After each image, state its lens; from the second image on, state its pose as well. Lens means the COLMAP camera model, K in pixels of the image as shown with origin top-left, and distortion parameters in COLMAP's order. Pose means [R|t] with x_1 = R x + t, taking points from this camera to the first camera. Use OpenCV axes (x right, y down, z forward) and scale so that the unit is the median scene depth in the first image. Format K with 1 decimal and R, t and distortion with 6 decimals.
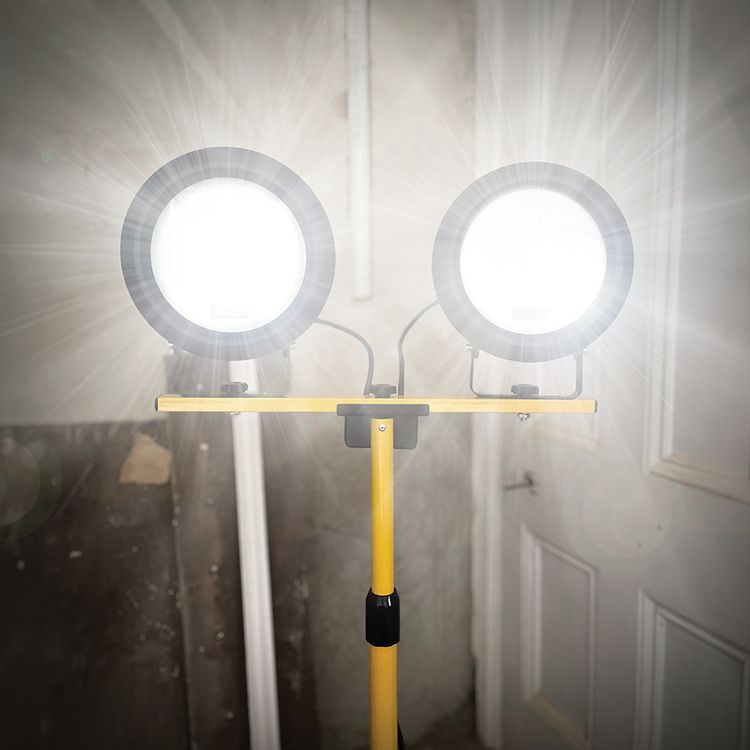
lens RADIAL K [[617.7, 0, 381.1], [0, 617.7, 371.1], [0, 0, 1]] dist [0.039633, -0.005818]
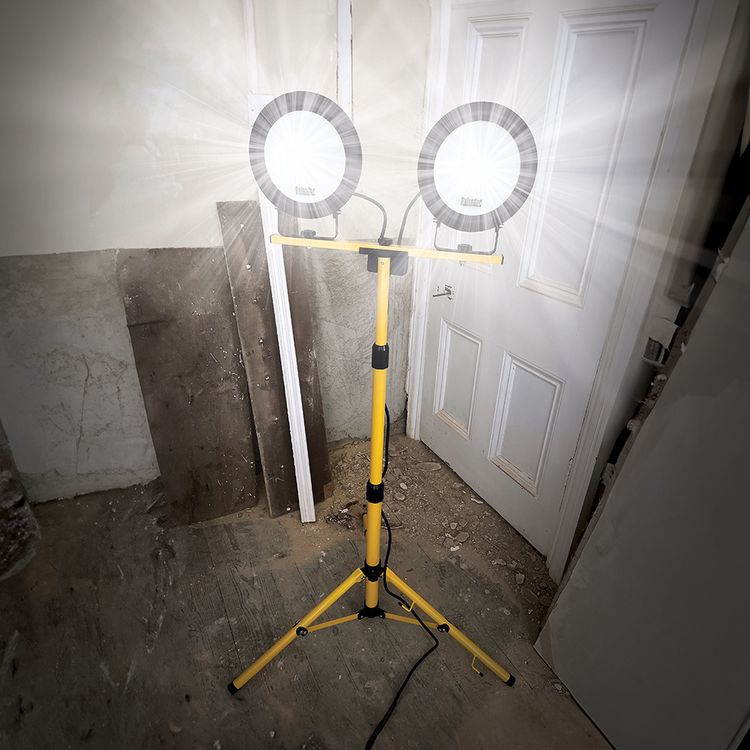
lens RADIAL K [[469.4, 0, 374.2], [0, 469.4, 382.3], [0, 0, 1]] dist [0.053000, -0.001572]
pose [[0.995307, -0.005804, 0.096595, -0.089996], [-0.028949, 0.934628, 0.354448, -0.038287], [-0.092338, -0.355580, 0.930073, -0.250701]]
